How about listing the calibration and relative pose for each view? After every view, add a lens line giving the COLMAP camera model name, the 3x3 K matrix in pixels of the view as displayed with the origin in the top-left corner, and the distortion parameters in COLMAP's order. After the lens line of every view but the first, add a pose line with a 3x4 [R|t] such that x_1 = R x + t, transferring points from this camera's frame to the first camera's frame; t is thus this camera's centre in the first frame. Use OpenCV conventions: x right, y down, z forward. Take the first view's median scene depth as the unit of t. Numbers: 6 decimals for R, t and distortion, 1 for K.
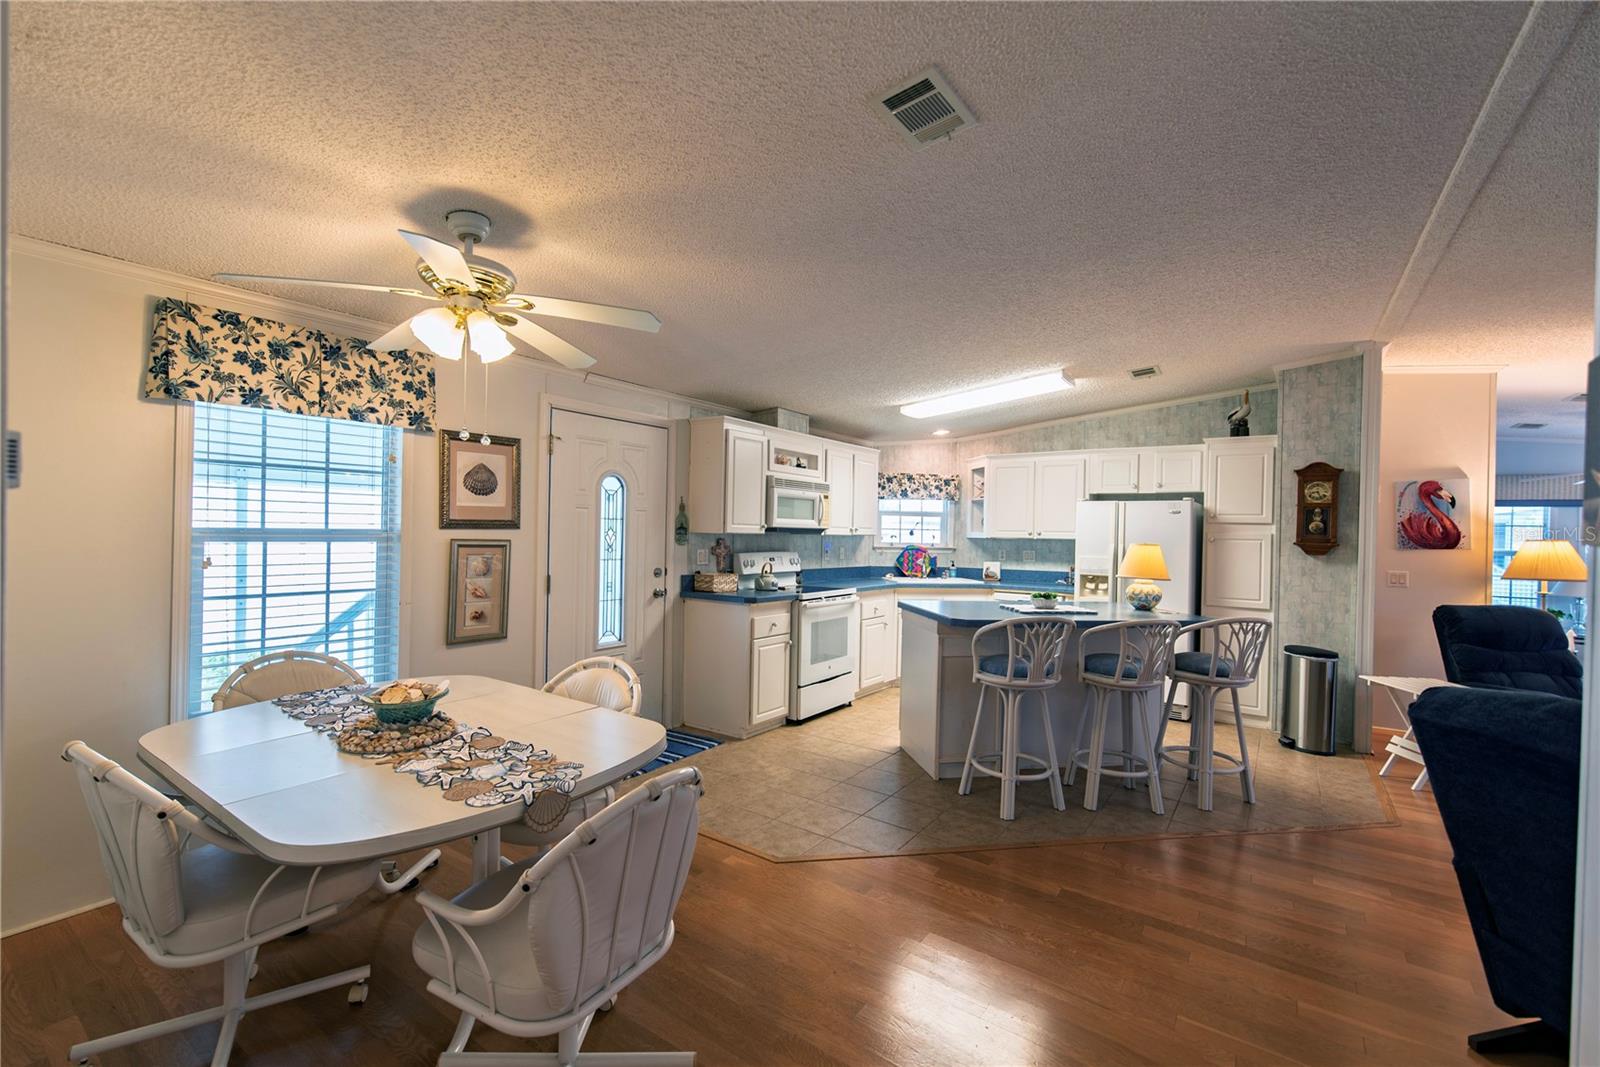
lens RADIAL K [[688.2, 0, 797.3], [0, 688.2, 533.5], [0, 0, 1]] dist [0.003964, -0.000318]
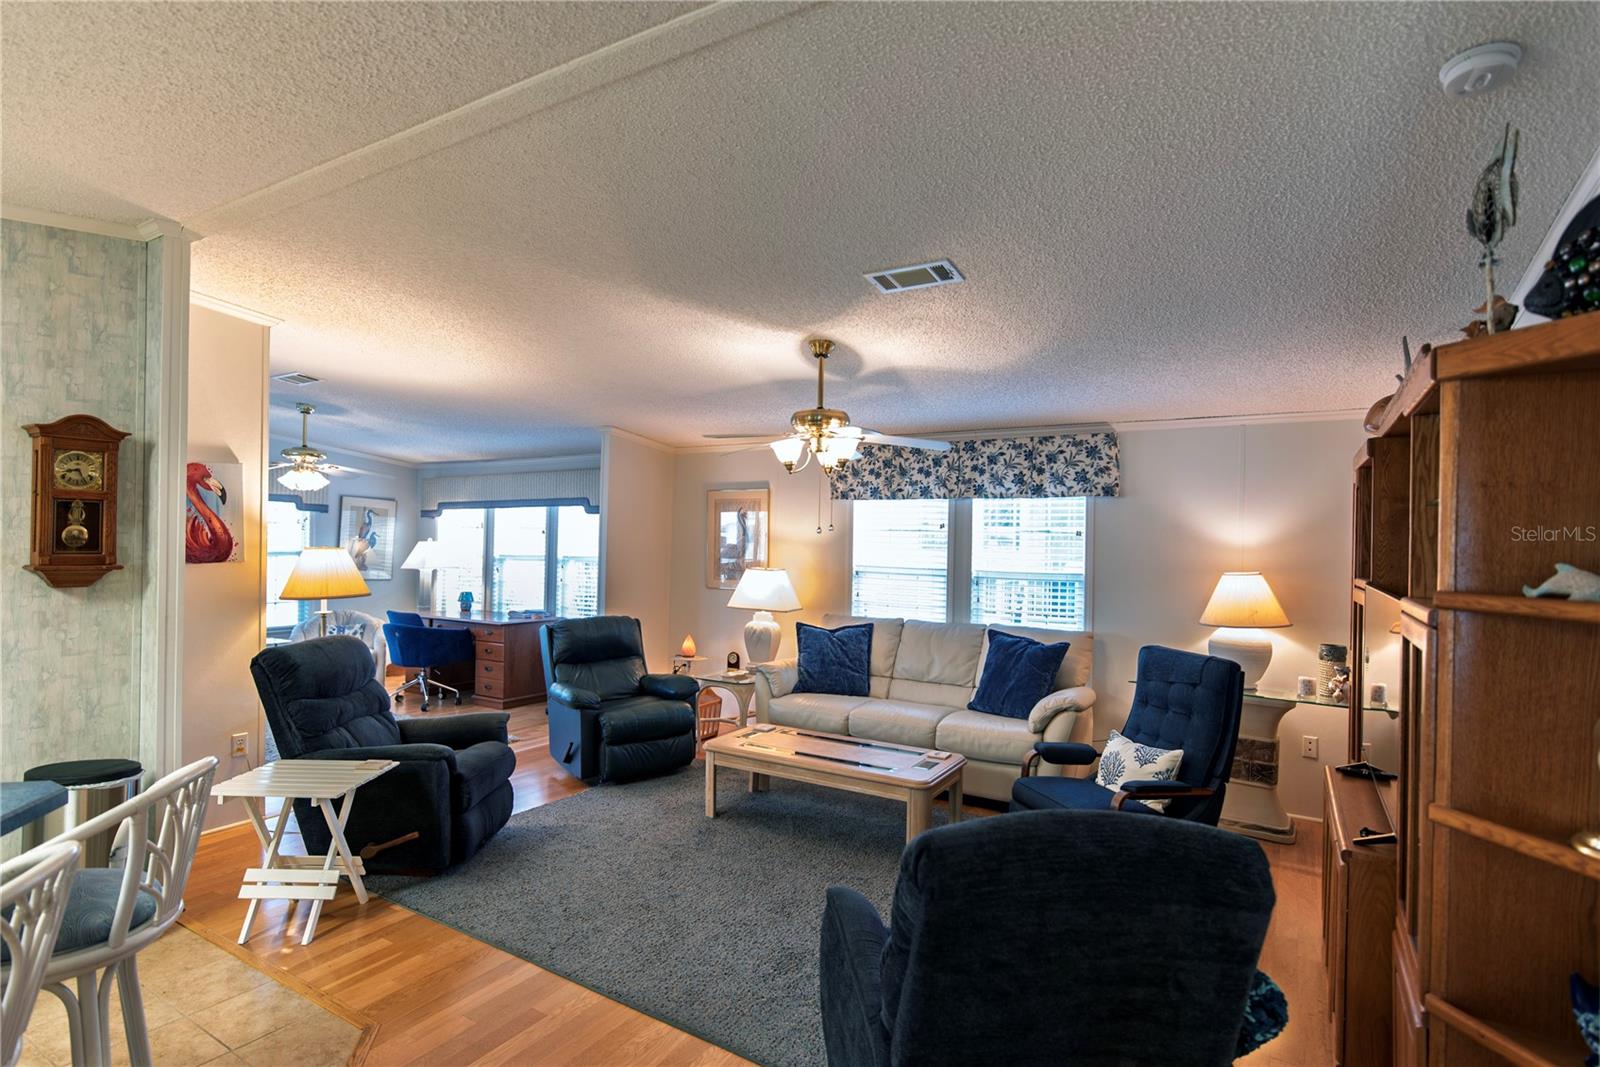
lens RADIAL K [[821.8, 0, 798.7], [0, 821.8, 535.6], [0, 0, 1]] dist [0.006000, 0.000887]
pose [[-0.050837, -0.018341, 0.998539, 0.082769], [-0.009970, 0.999791, 0.017856, -0.026426], [-0.998657, -0.009048, -0.051009, 0.473769]]
